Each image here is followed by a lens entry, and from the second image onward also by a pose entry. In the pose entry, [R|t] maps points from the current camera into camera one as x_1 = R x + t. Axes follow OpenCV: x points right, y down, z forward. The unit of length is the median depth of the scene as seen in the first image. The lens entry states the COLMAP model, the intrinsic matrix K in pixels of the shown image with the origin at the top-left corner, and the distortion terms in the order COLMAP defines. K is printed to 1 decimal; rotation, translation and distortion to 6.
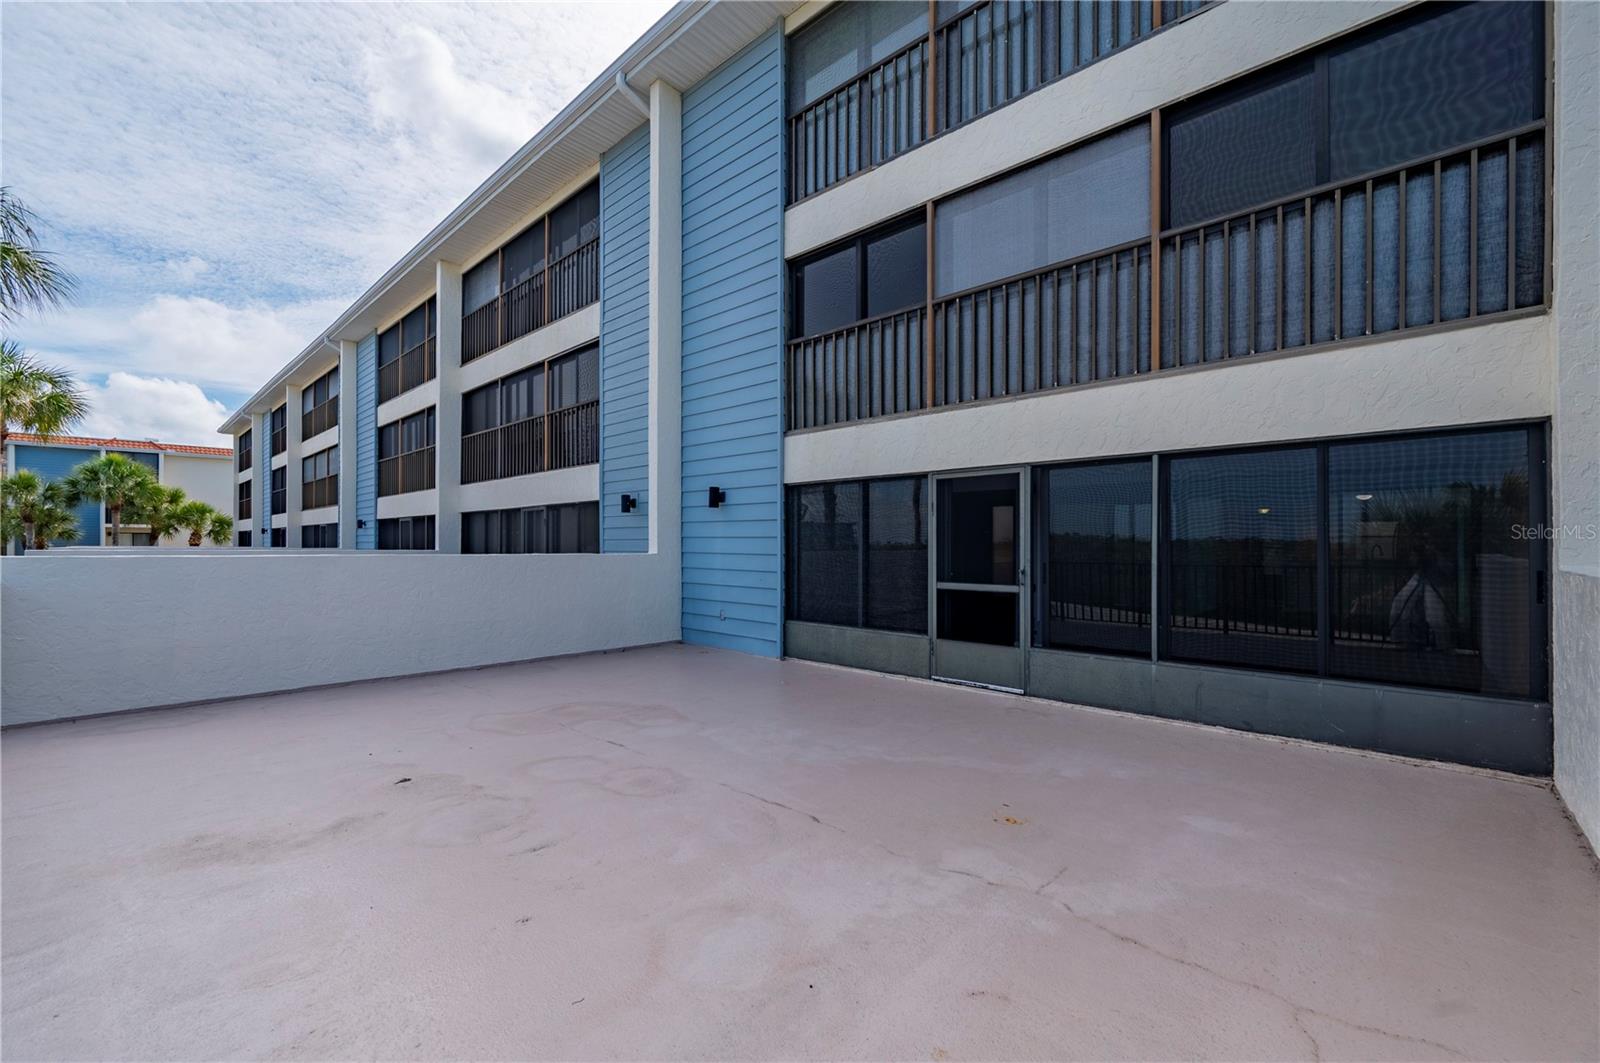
lens RADIAL K [[652.9, 0, 798.6], [0, 652.9, 550.2], [0, 0, 1]] dist [-0.000501, -0.000081]
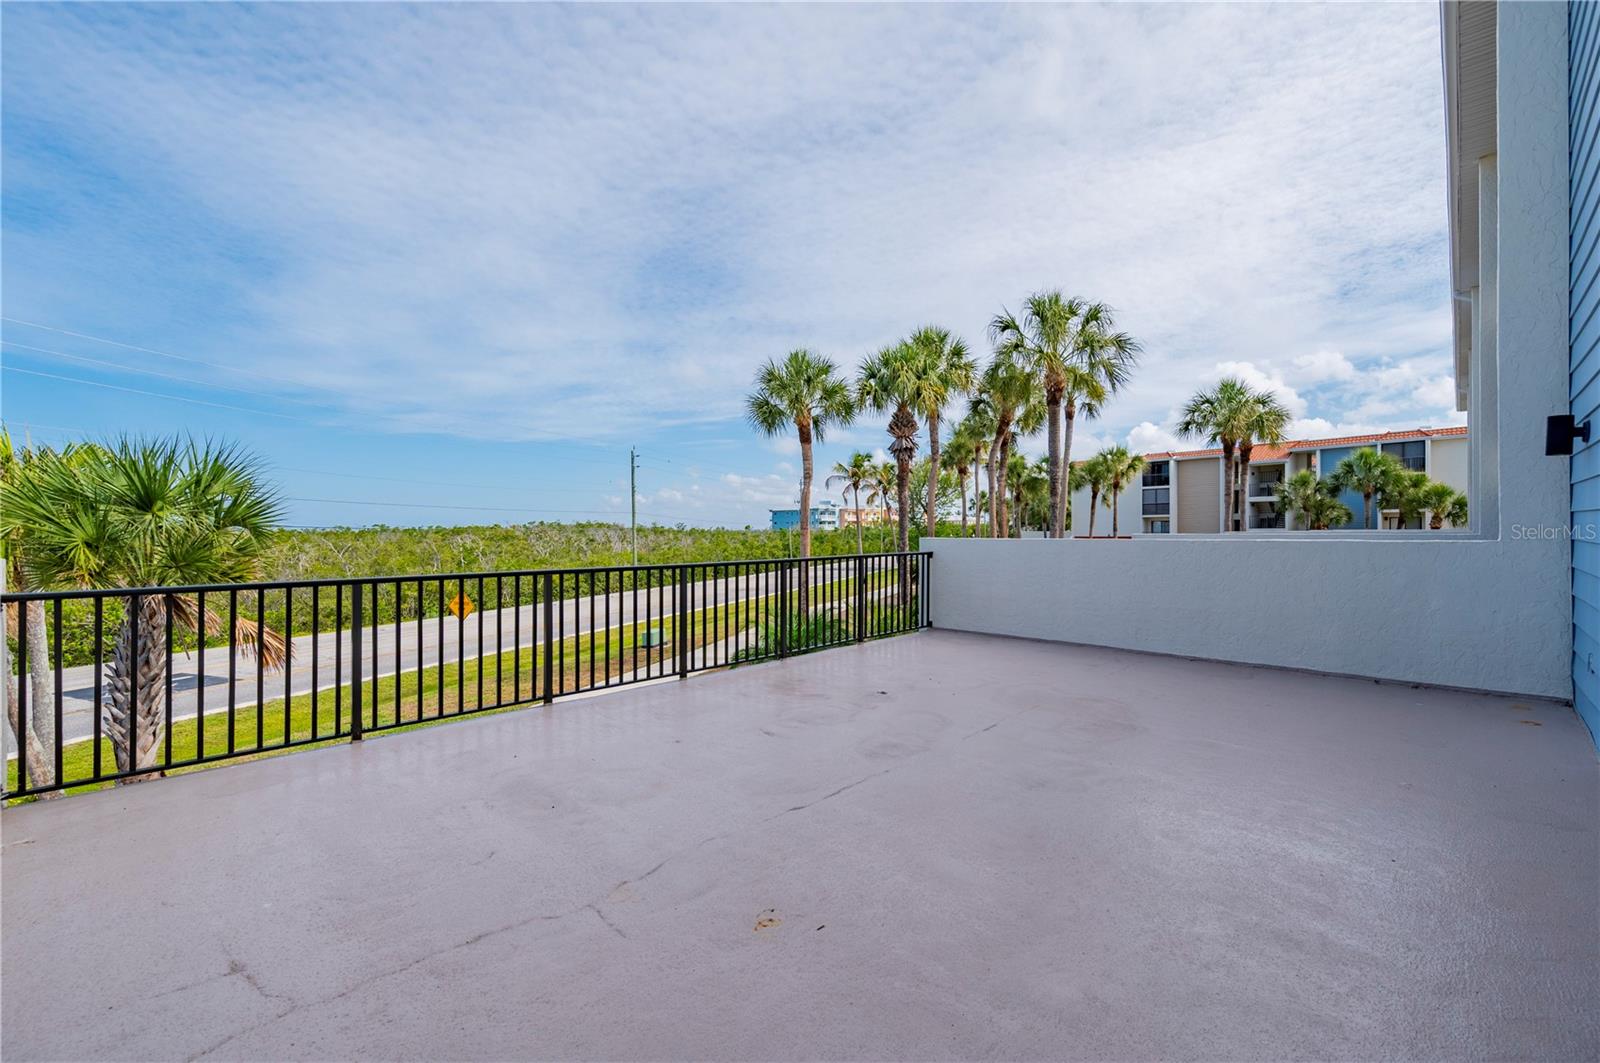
lens RADIAL K [[674.5, 0, 860.3], [0, 674.5, 534.9], [0, 0, 1]] dist [0.000456, 0.000041]
pose [[0.002019, 0.004039, -0.999990, 0.564958], [-0.000667, 0.999992, 0.004037, -0.004928], [0.999998, 0.000659, 0.002021, 0.586887]]
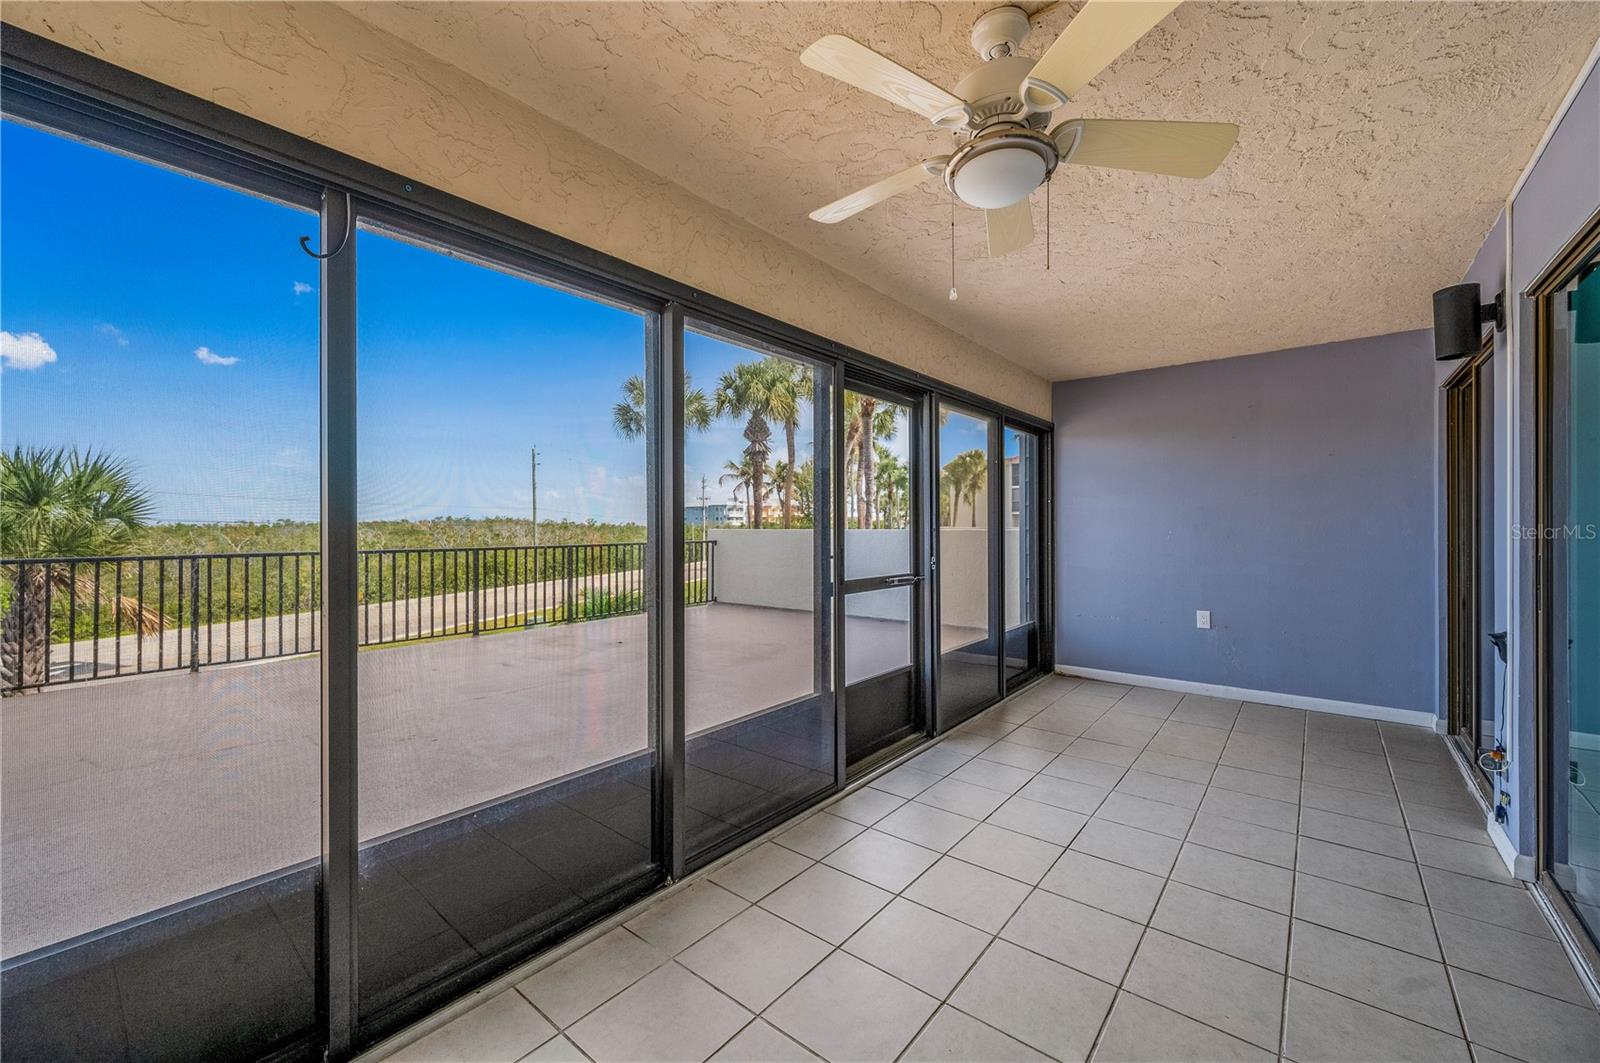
lens RADIAL K [[642.1, 0, 799.2], [0, 642.1, 525.5], [0, 0, 1]] dist [0.001163, 0.000293]
pose [[0.059884, -0.003331, -0.998200, 0.845958], [-0.001699, 0.999993, -0.003438, 0.003280], [0.998204, 0.001902, 0.059878, 0.884831]]
